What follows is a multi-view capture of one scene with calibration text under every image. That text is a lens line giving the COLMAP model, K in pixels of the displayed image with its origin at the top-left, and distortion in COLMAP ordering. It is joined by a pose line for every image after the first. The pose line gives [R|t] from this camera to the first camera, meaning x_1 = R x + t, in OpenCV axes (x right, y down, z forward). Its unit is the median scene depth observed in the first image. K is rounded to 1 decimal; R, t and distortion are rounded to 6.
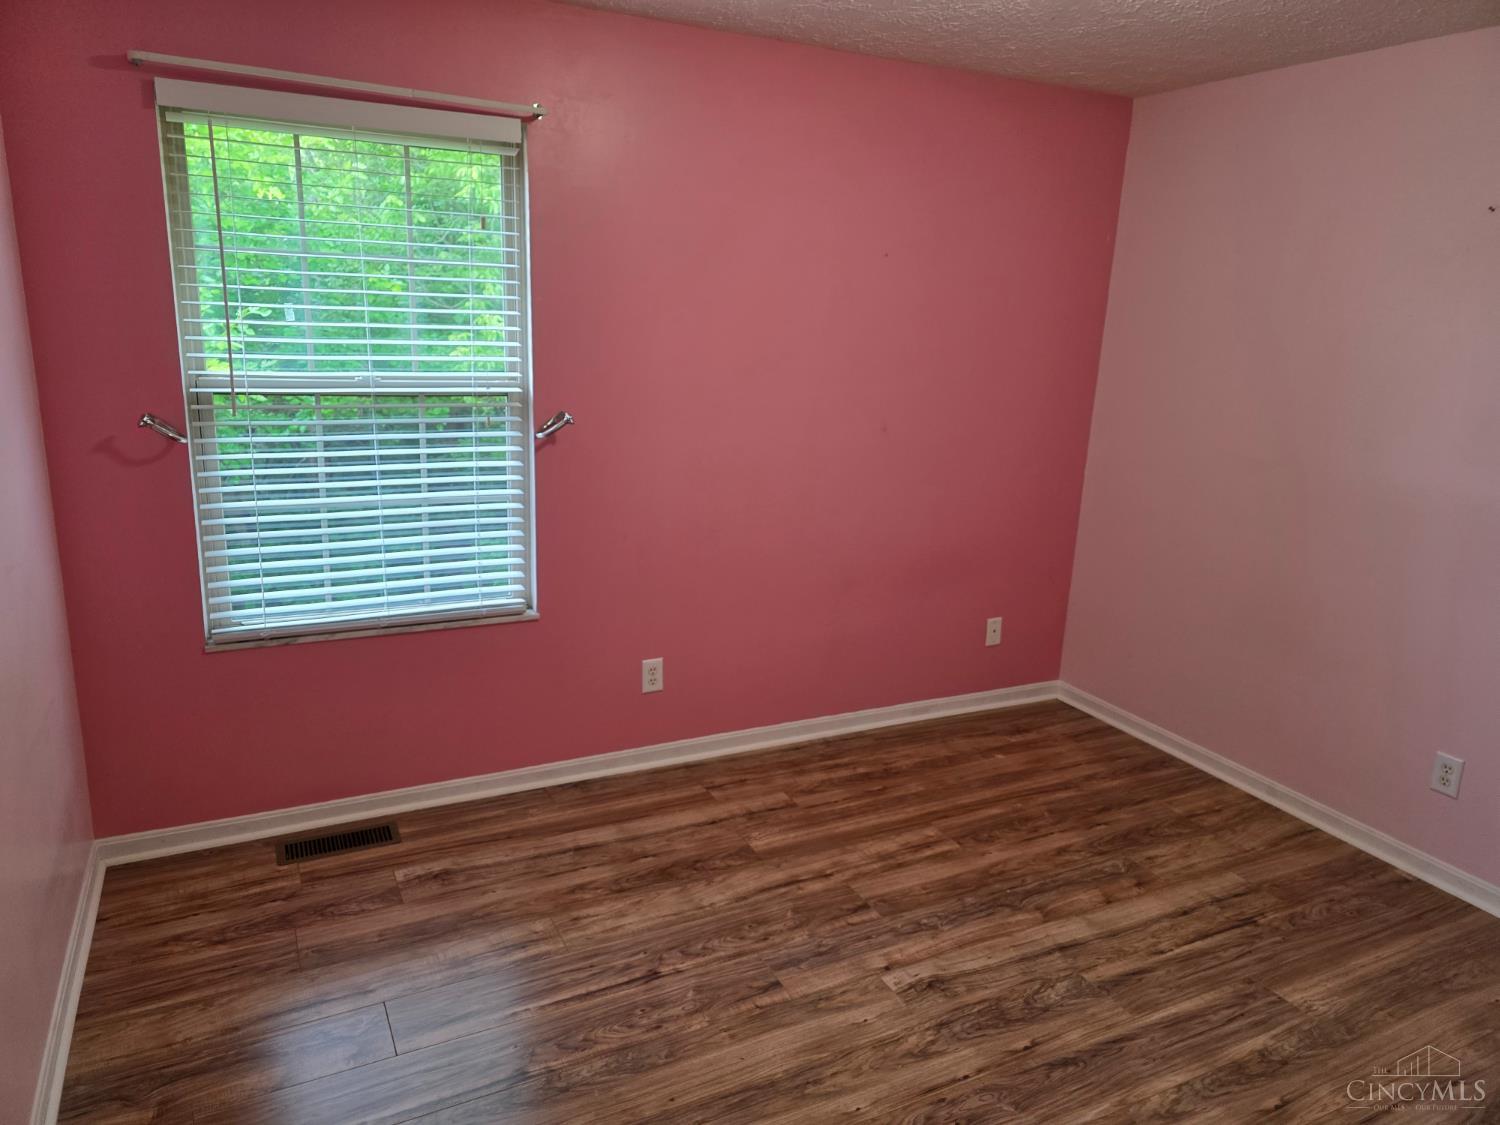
lens RADIAL K [[1008.1, 0, 748.1], [0, 1008.1, 562.7], [0, 0, 1]] dist [0.005085, -0.002560]
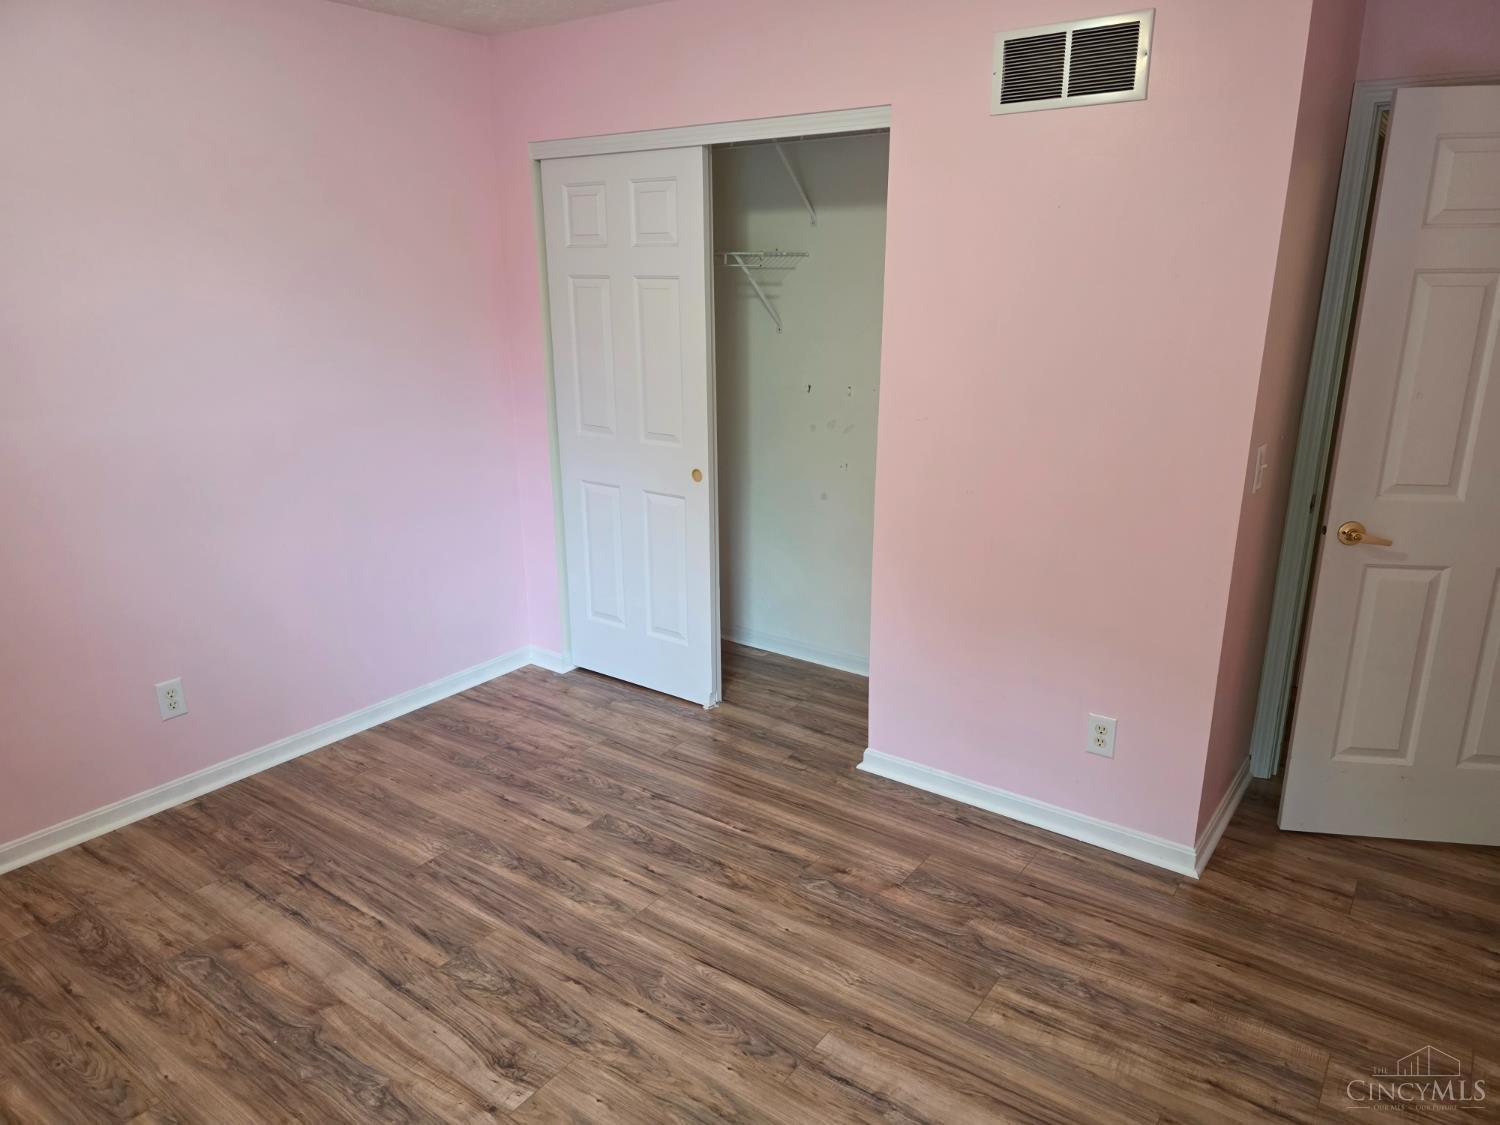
lens RADIAL K [[1008.1, 0, 746.3], [0, 1008.1, 562.3], [0, 0, 1]] dist [0.005085, -0.002560]
pose [[-0.464747, -0.274231, 0.841907, -0.487357], [0.201856, 0.892980, 0.402295, -0.248552], [-0.862128, 0.356910, -0.359655, 0.939060]]
